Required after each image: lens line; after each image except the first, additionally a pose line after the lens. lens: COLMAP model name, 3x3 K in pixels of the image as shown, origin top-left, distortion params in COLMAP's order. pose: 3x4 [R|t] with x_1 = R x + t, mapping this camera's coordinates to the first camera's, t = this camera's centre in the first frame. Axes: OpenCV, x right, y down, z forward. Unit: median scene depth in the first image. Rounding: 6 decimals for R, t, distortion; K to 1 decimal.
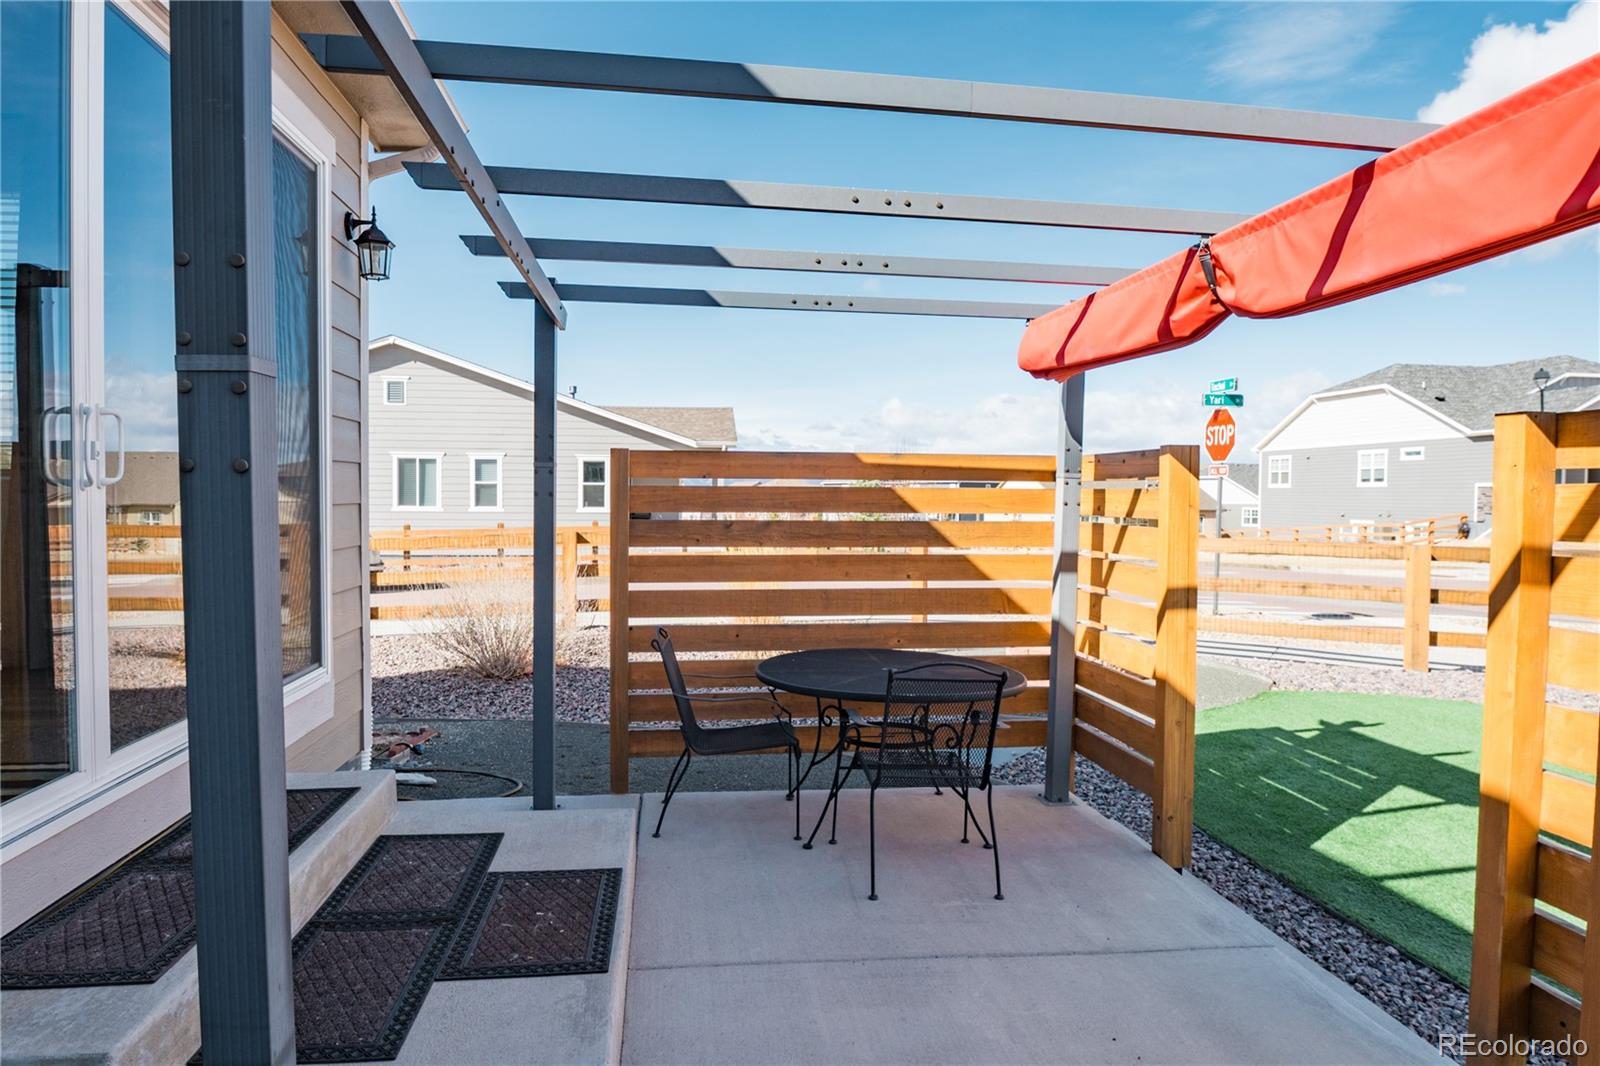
lens RADIAL K [[988.8, 0, 801.3], [0, 988.8, 532.0], [0, 0, 1]] dist [-0.029375, -0.000103]
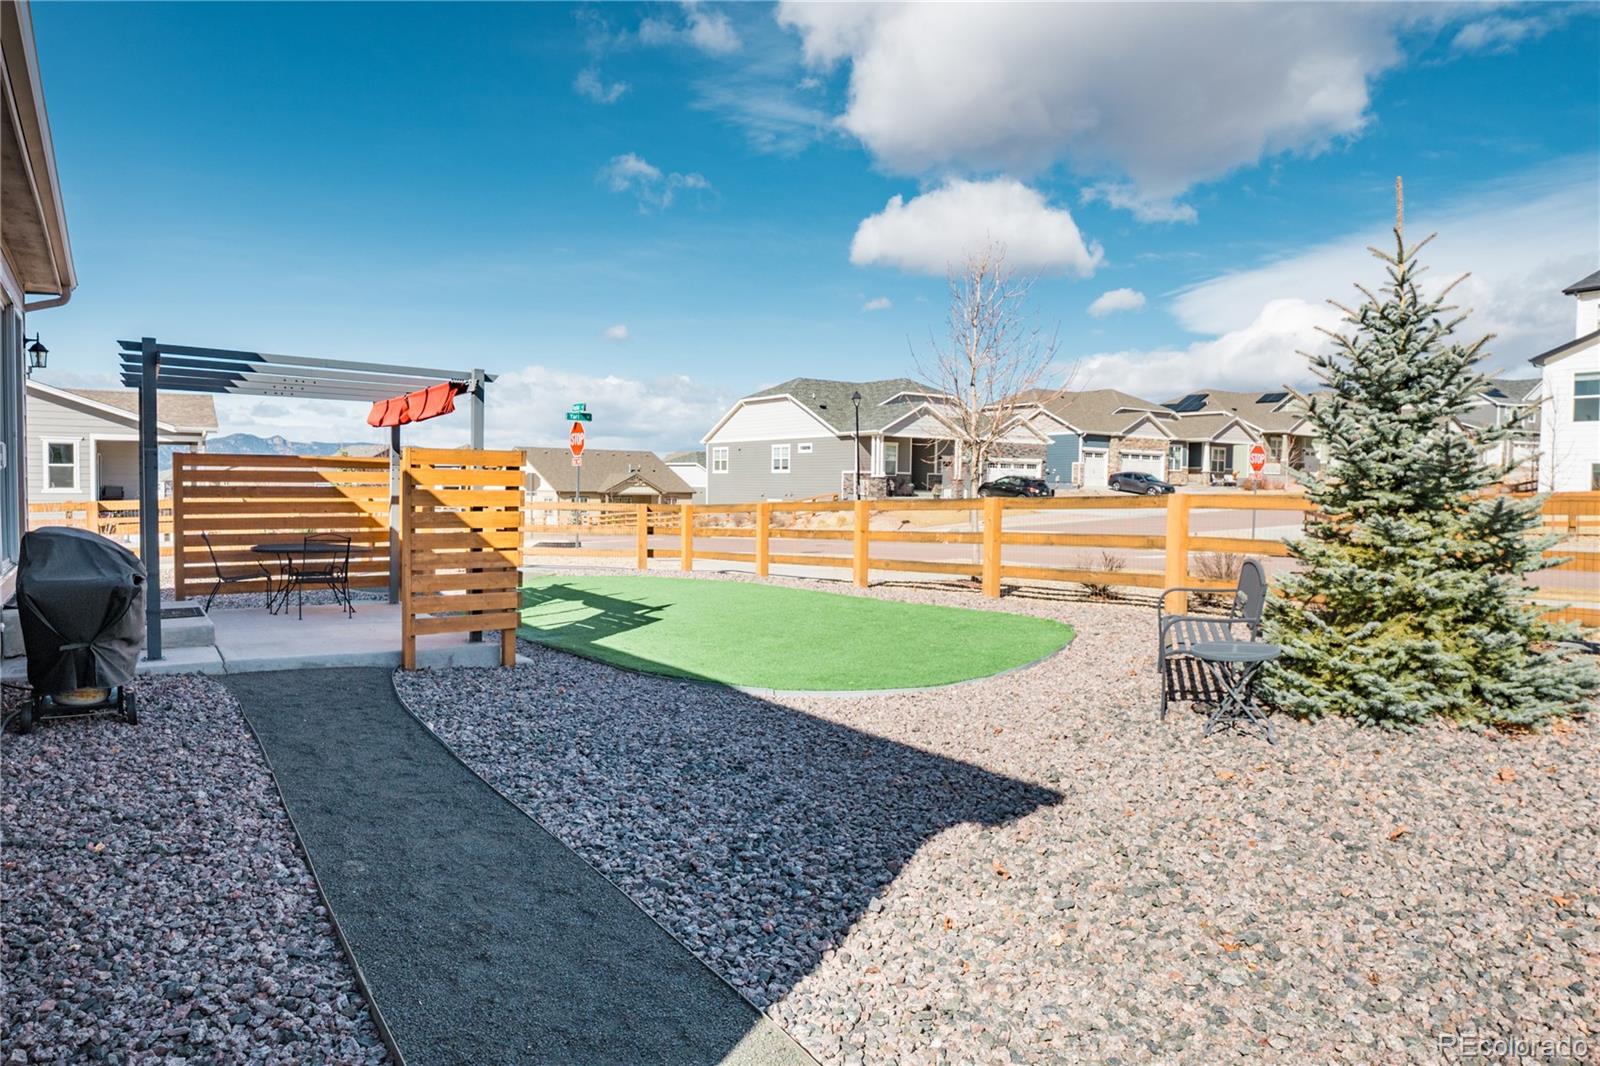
lens RADIAL K [[988.8, 0, 795.1], [0, 988.8, 532.7], [0, 0, 1]] dist [-0.029375, -0.000103]
pose [[0.889616, -0.019452, 0.456295, 0.004874], [0.011892, 0.999740, 0.019434, 0.008016], [-0.456554, -0.011863, 0.889616, -0.186611]]
